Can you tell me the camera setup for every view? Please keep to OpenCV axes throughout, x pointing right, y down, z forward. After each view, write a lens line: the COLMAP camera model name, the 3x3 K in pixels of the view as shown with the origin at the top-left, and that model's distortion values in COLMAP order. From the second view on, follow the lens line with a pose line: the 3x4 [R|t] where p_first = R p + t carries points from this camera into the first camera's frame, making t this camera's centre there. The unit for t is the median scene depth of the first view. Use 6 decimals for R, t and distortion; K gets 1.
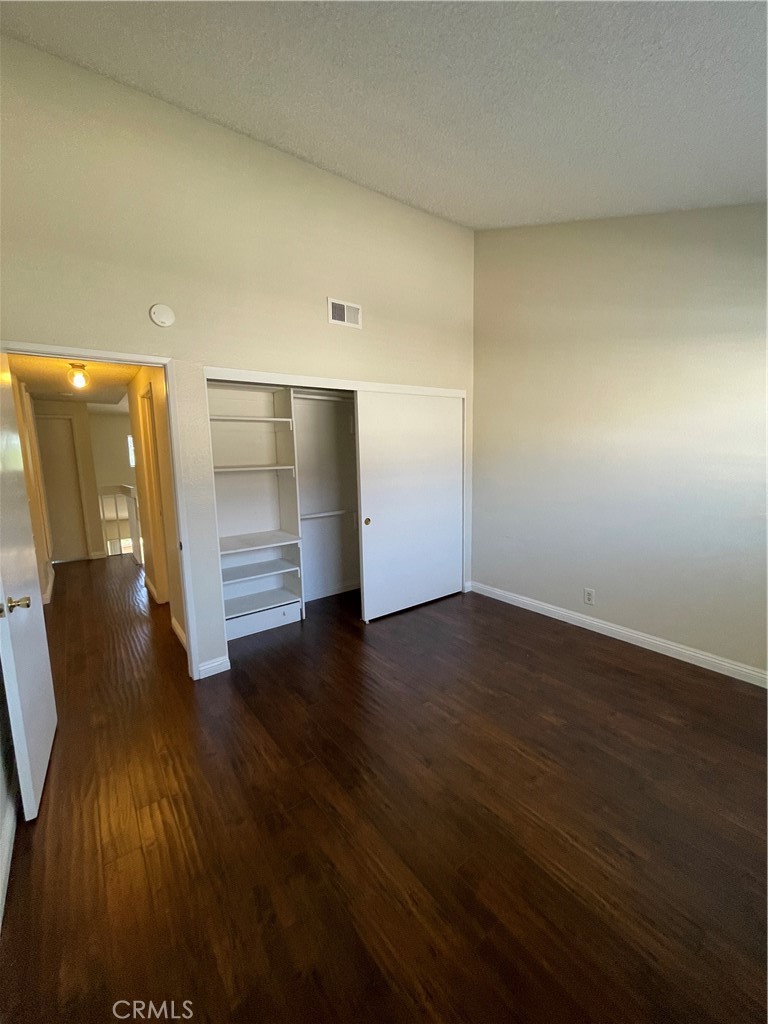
lens RADIAL K [[419.3, 0, 386.1], [0, 419.3, 508.1], [0, 0, 1]] dist [-0.004081, 0.003834]
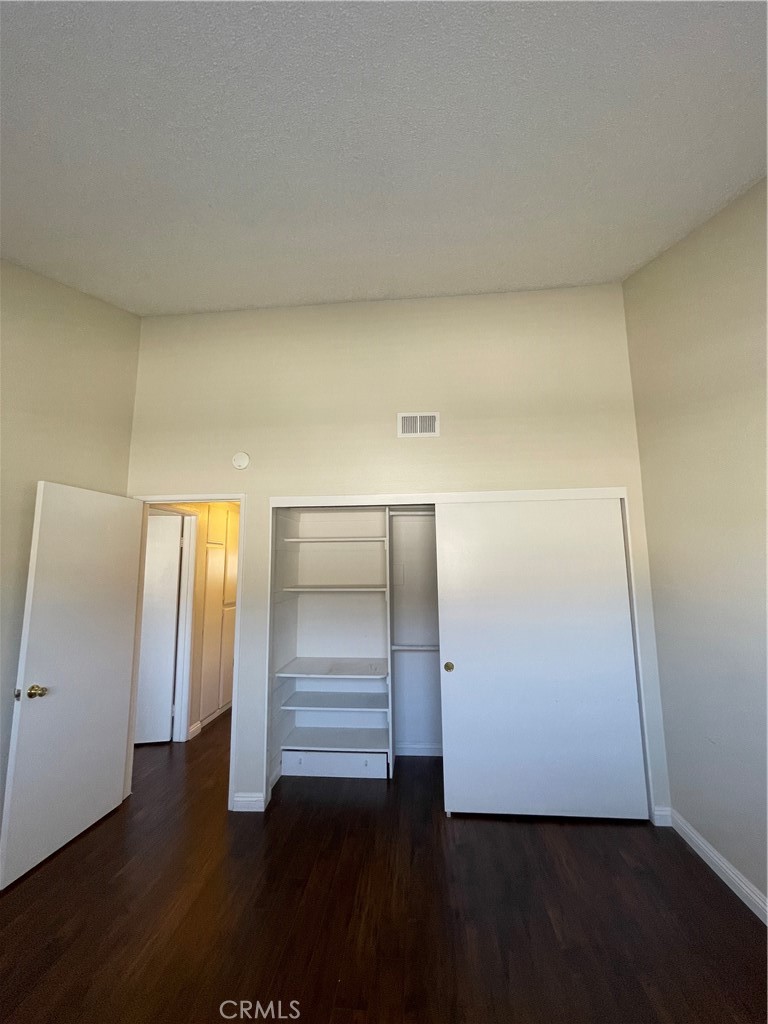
lens RADIAL K [[419.3, 0, 386.1], [0, 419.3, 508.1], [0, 0, 1]] dist [-0.004081, 0.003834]
pose [[0.742426, -0.077489, -0.665431, 0.379910], [-0.098125, 0.969997, -0.222435, -0.063775], [0.662702, 0.230437, 0.712548, 0.289783]]
